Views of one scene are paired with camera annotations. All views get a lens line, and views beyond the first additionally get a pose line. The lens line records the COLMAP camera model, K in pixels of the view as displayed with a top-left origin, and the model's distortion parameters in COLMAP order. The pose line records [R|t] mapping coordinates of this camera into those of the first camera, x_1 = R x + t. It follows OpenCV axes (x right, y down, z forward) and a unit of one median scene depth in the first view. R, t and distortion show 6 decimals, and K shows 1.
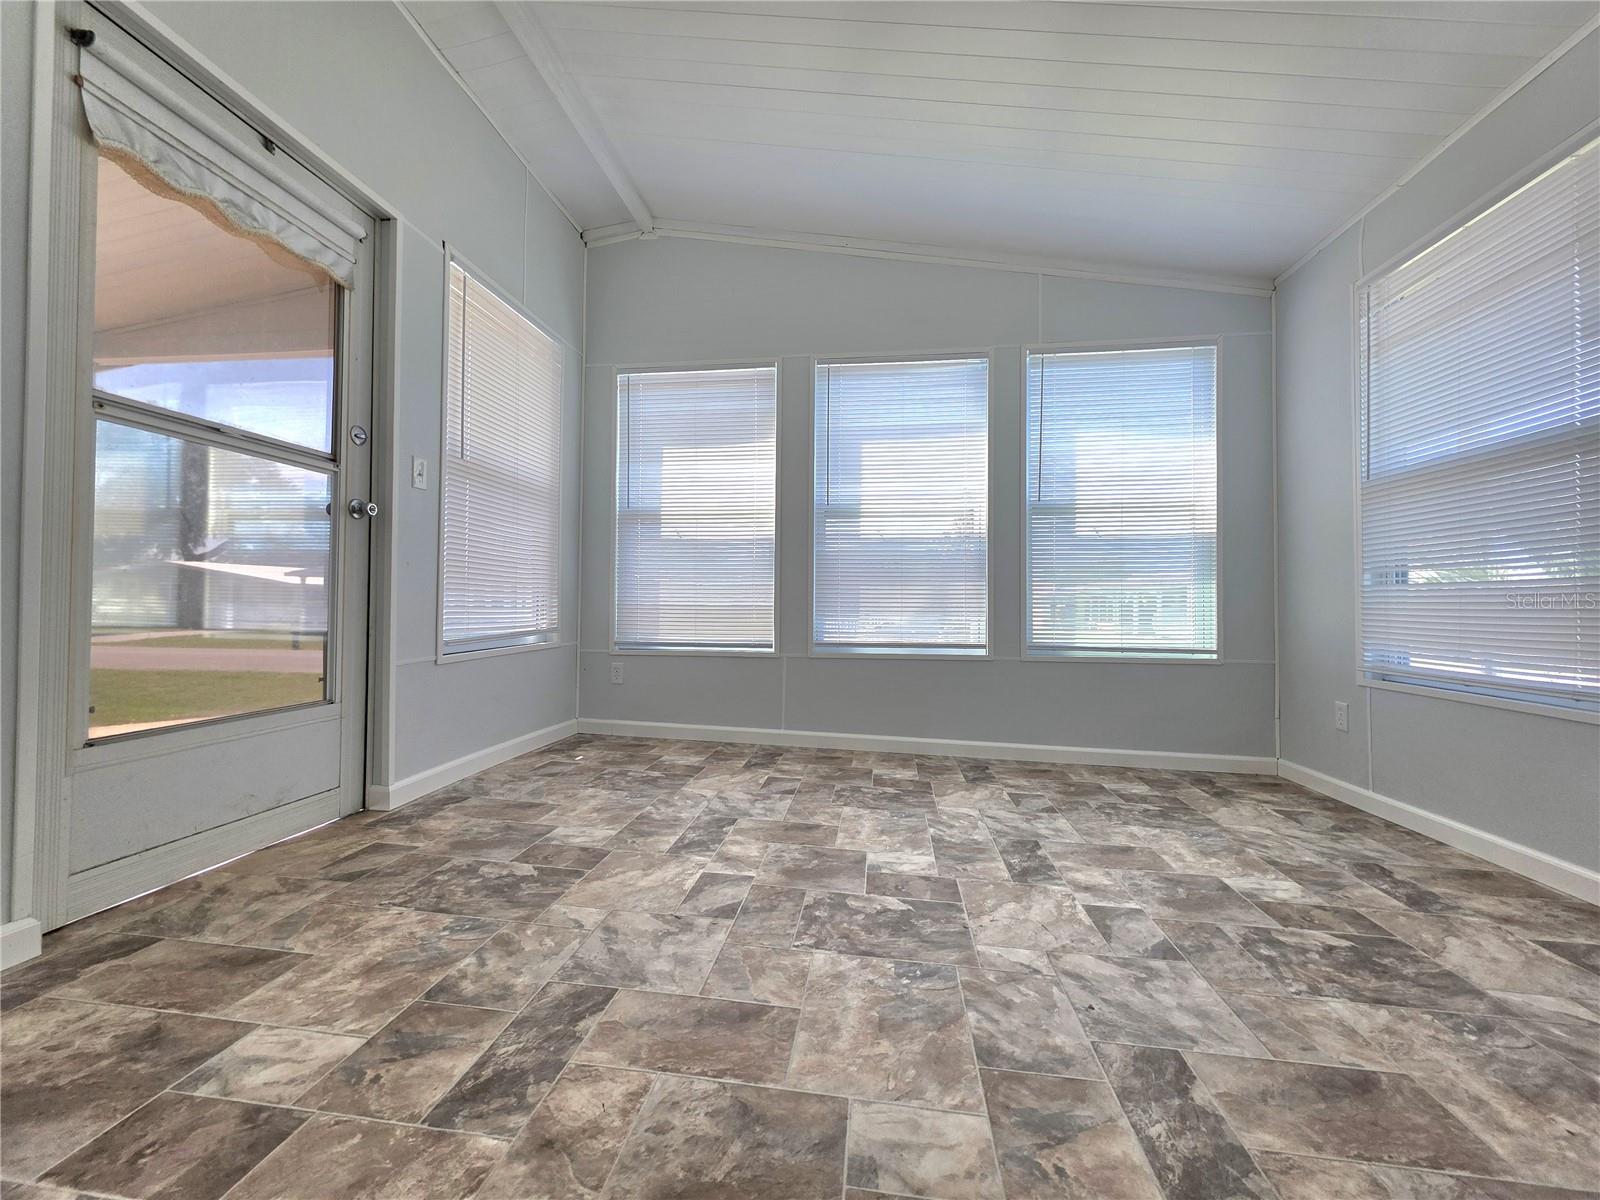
lens RADIAL K [[635.9, 0, 800.2], [0, 635.9, 594.9], [0, 0, 1]] dist [0.001934, 0.000156]
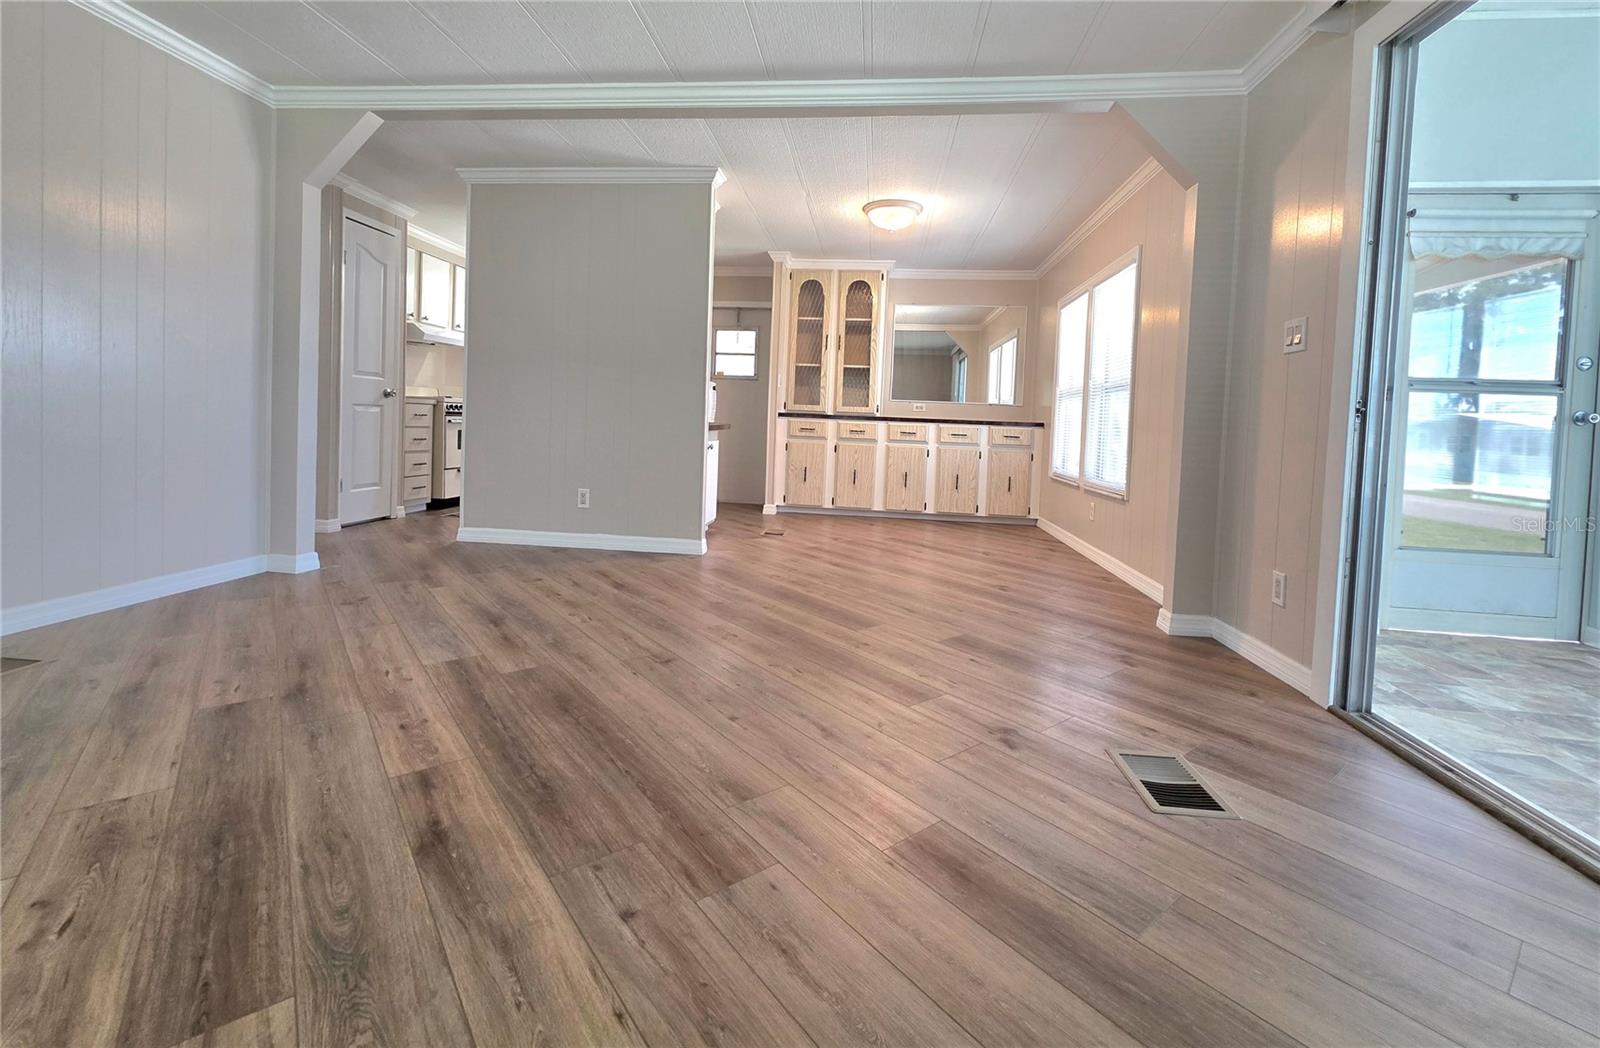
lens RADIAL K [[672.4, 0, 794.6], [0, 672.4, 442.0], [0, 0, 1]] dist [-0.000298, 0.000828]
pose [[0.018610, 0.020004, -0.999627, 0.895874], [-0.022773, 0.999549, 0.019578, -0.096769], [0.999567, 0.022401, 0.019057, -0.884618]]
